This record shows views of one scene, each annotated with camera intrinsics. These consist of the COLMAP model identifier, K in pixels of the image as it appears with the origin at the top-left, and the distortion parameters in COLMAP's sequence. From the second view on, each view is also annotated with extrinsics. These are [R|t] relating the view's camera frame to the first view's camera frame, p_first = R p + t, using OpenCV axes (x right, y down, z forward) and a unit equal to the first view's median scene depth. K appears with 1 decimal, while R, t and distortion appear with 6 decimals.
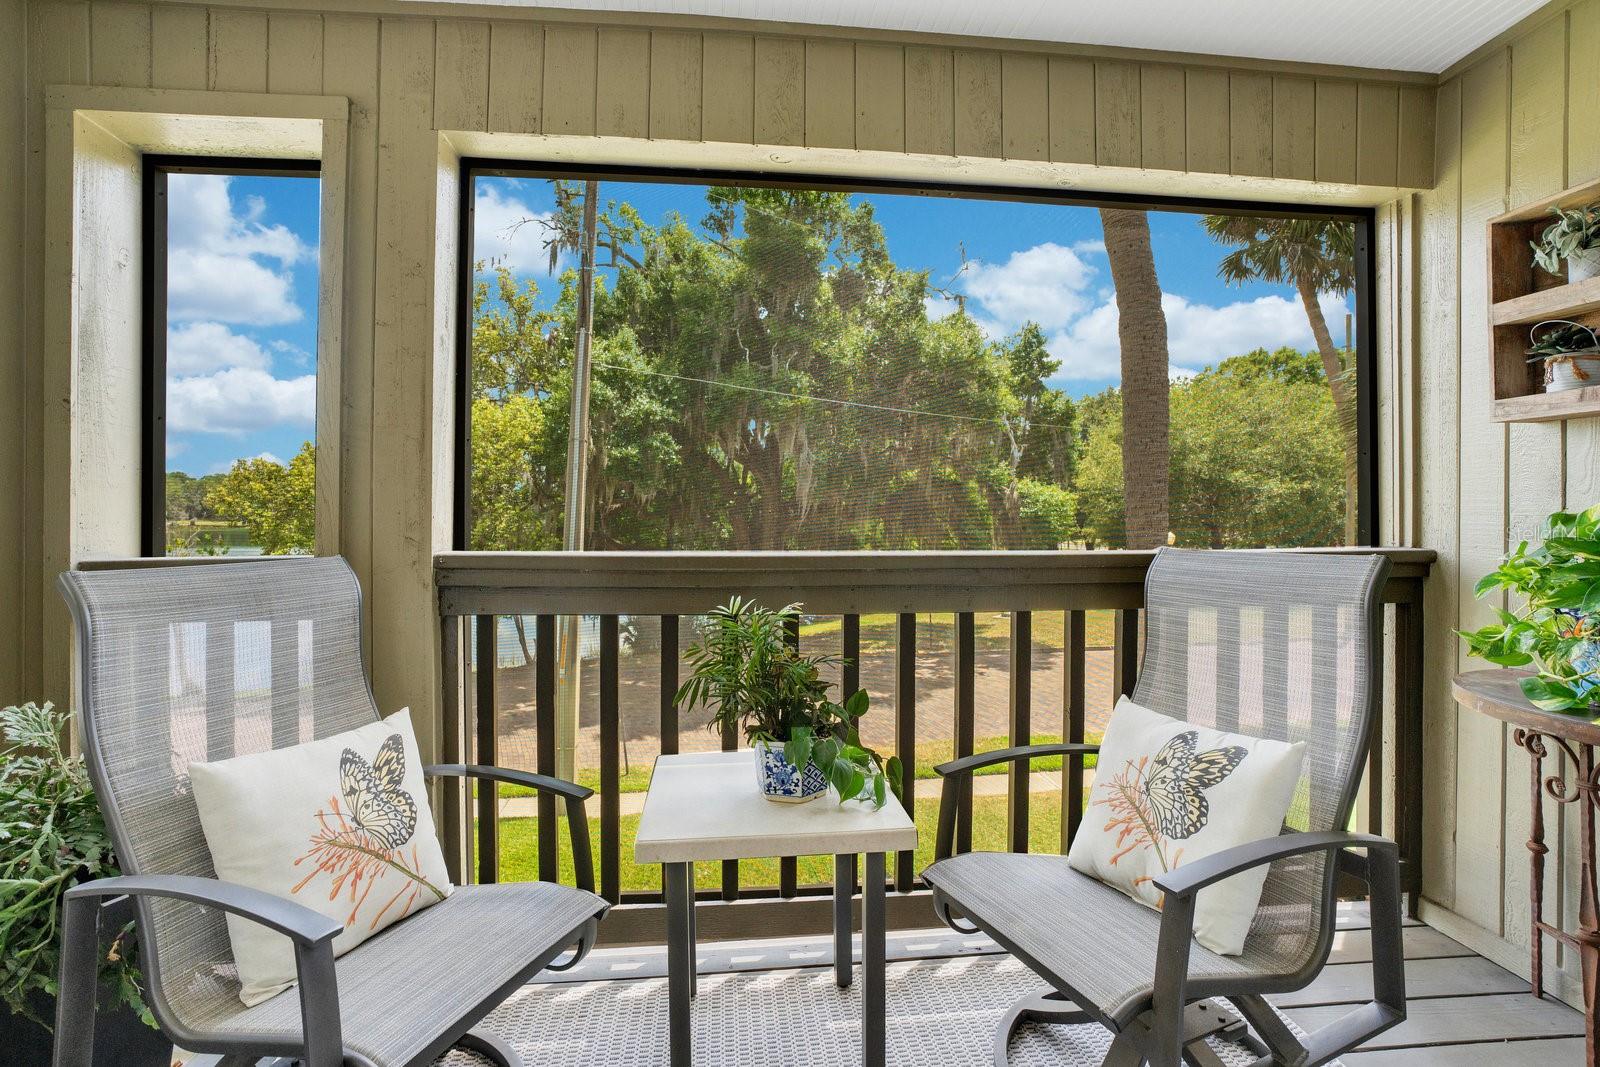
lens RADIAL K [[754.2, 0, 796.3], [0, 754.2, 525.4], [0, 0, 1]] dist [-0.057713, 0.027345]
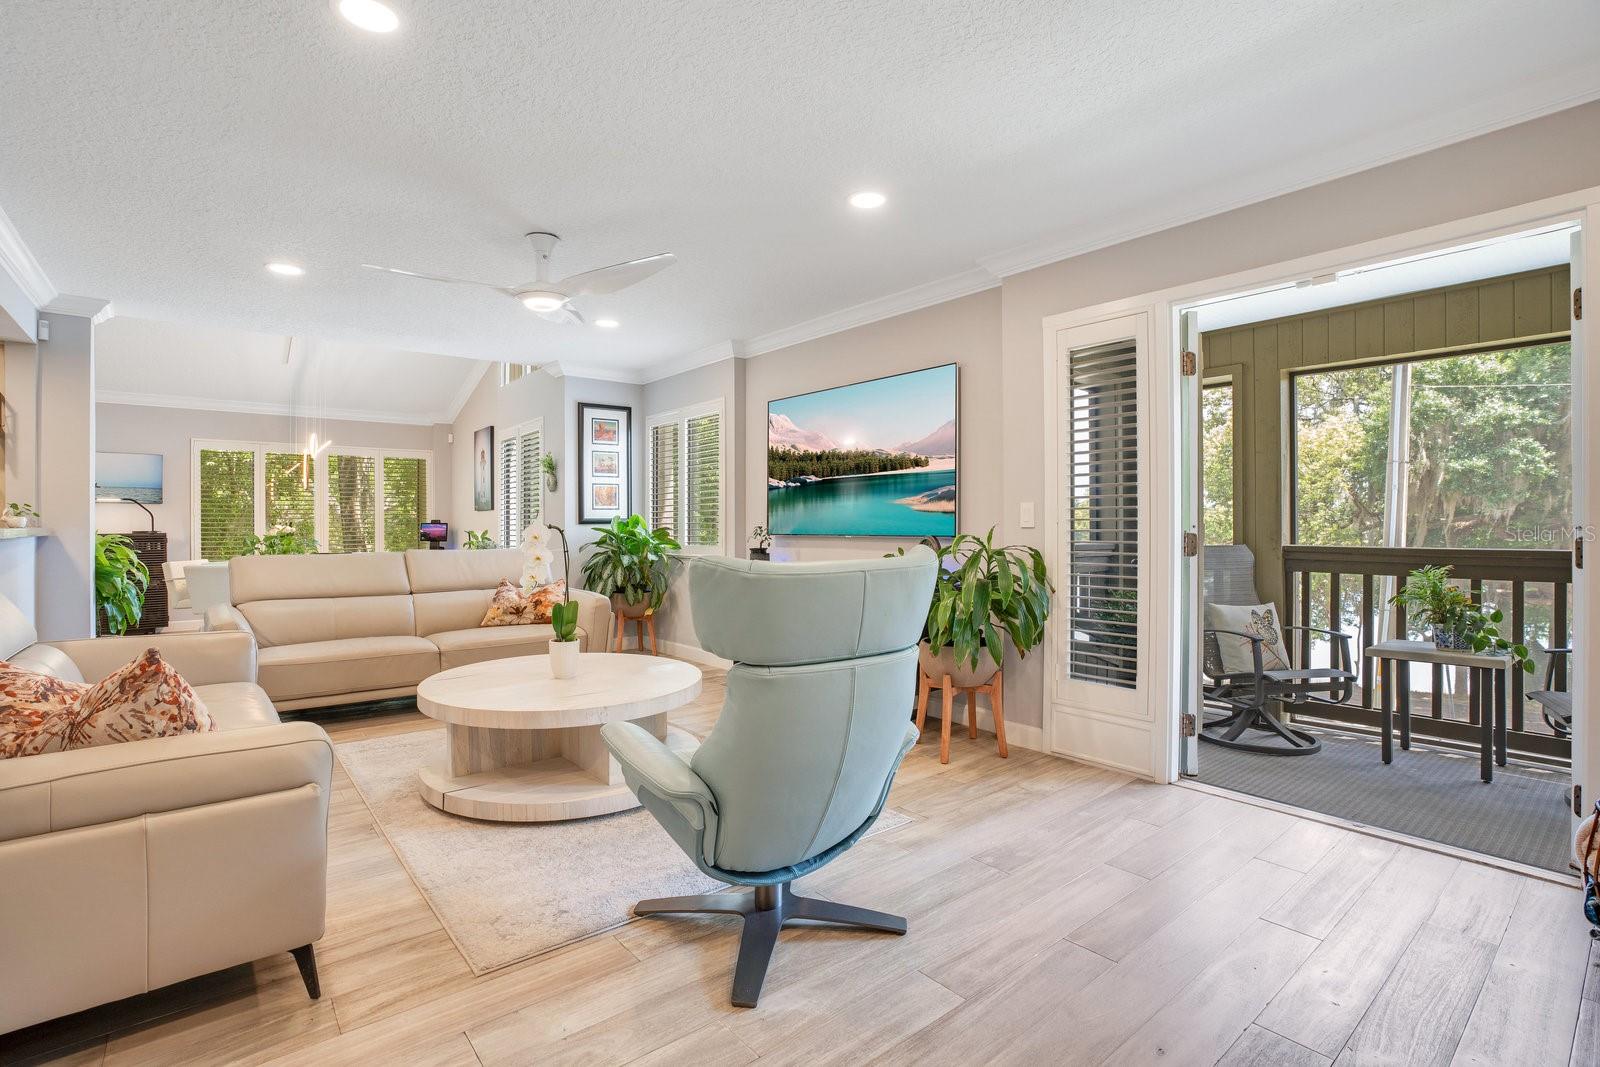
lens RADIAL K [[754.2, 0, 796.3], [0, 754.2, 525.4], [0, 0, 1]] dist [-0.057713, 0.027345]
pose [[0.547812, -0.011812, -0.836518, 0.067487], [-0.010380, 0.999727, -0.020914, 0.003824], [0.836537, 0.020140, 0.547540, -0.167361]]
